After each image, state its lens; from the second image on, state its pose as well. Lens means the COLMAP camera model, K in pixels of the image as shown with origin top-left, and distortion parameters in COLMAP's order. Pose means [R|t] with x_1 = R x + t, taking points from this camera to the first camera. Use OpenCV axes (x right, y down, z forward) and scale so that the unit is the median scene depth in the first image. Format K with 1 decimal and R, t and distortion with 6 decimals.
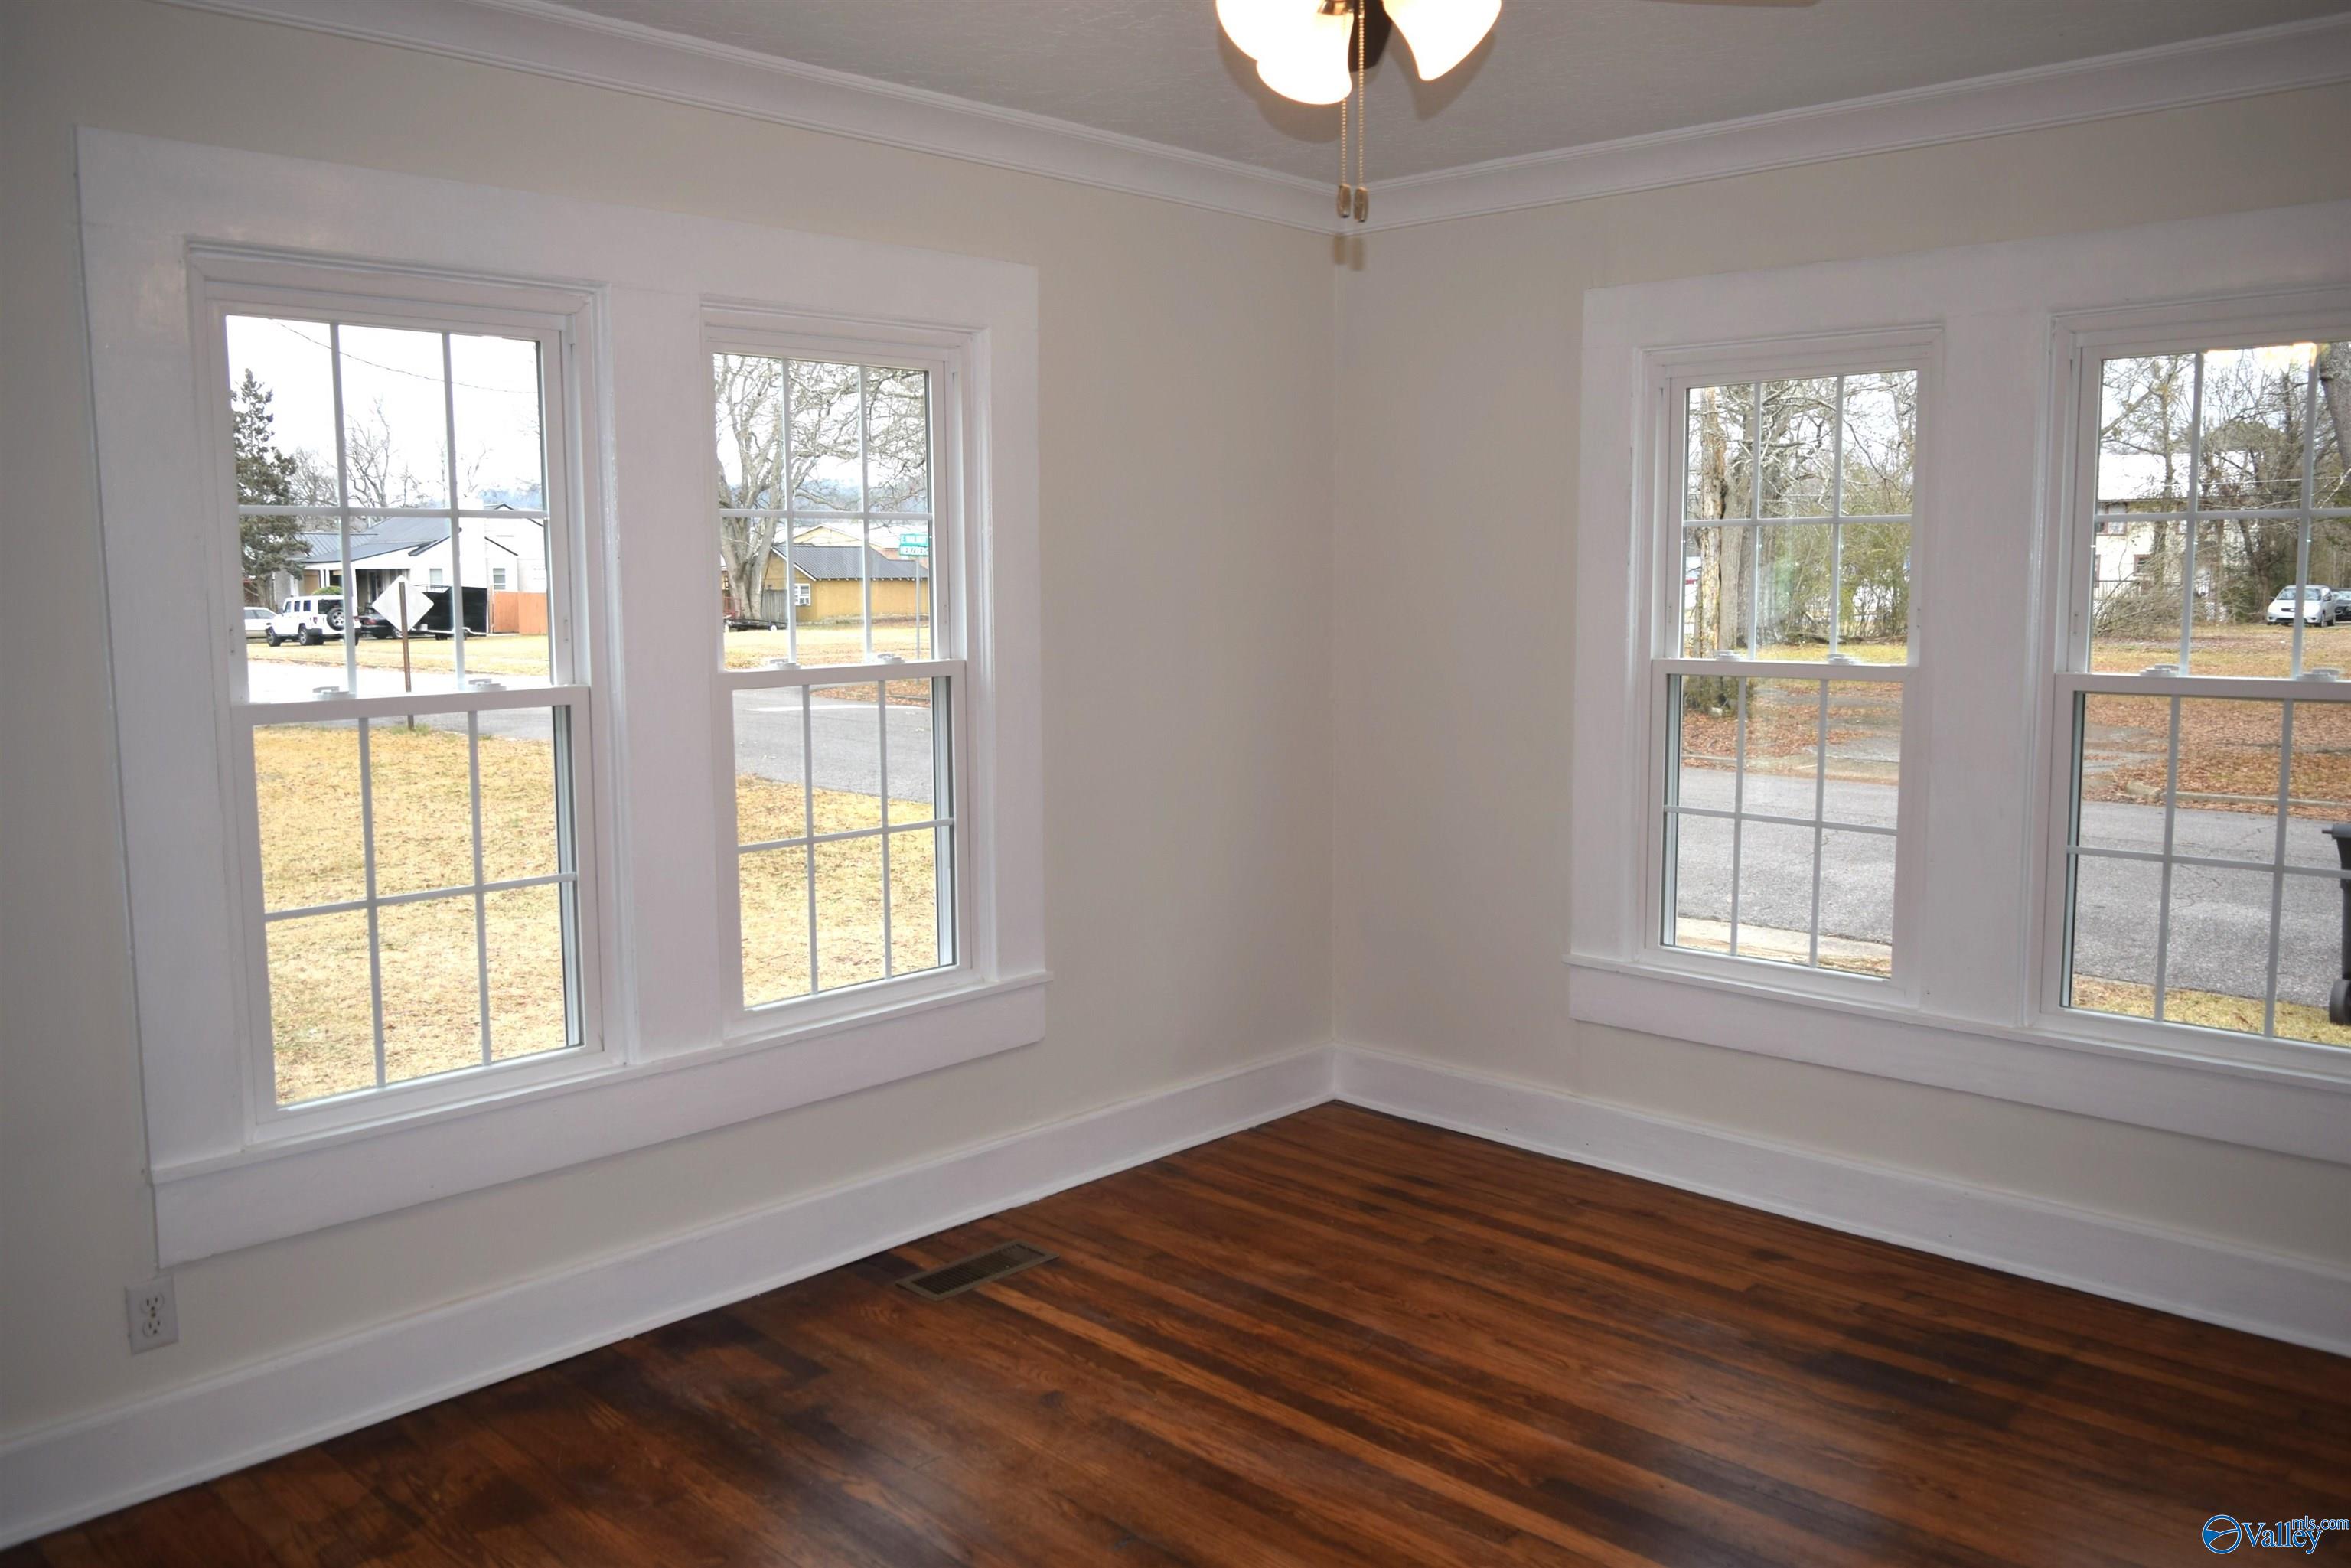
lens RADIAL K [[1832.0, 0, 1176.9], [0, 1832.0, 799.3], [0, 0, 1]] dist [-0.009831, 0.004781]
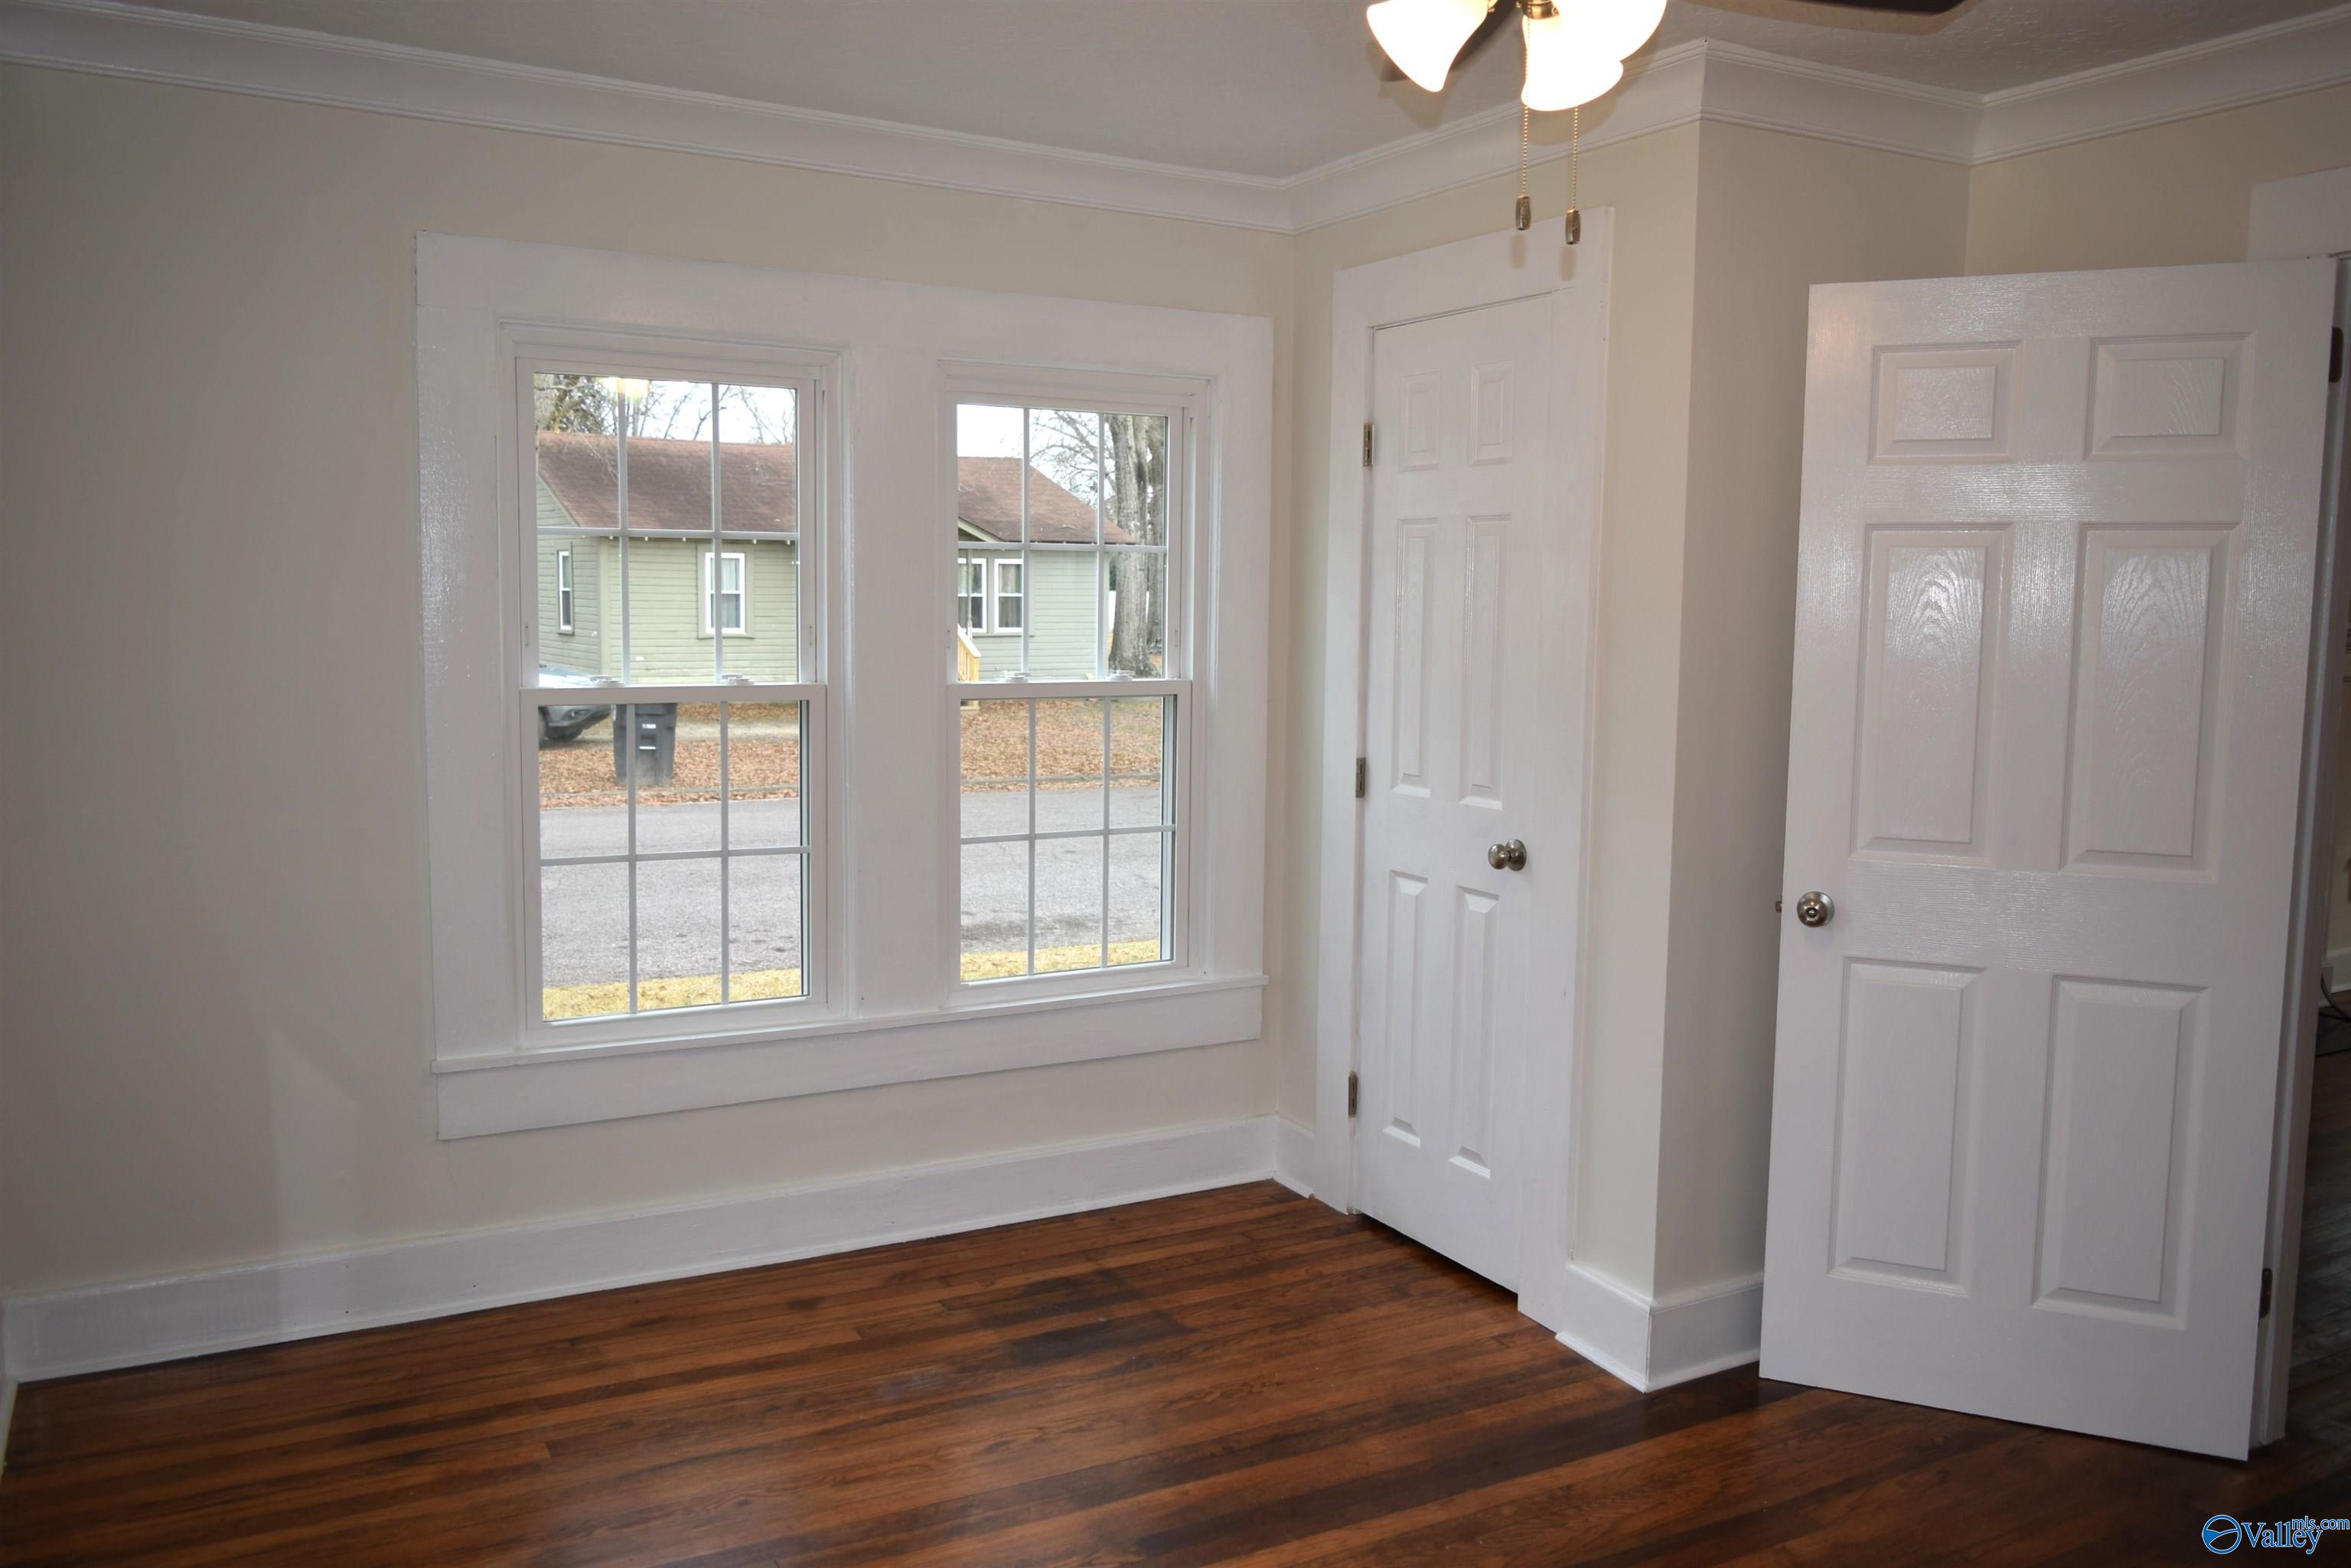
lens RADIAL K [[1832.0, 0, 1178.4], [0, 1832.0, 787.5], [0, 0, 1]] dist [-0.009831, 0.004781]
pose [[0.294937, -0.093617, 0.950920, -0.523067], [0.104064, 0.992416, 0.065425, -0.063098], [-0.949833, 0.079660, 0.302443, 0.524291]]
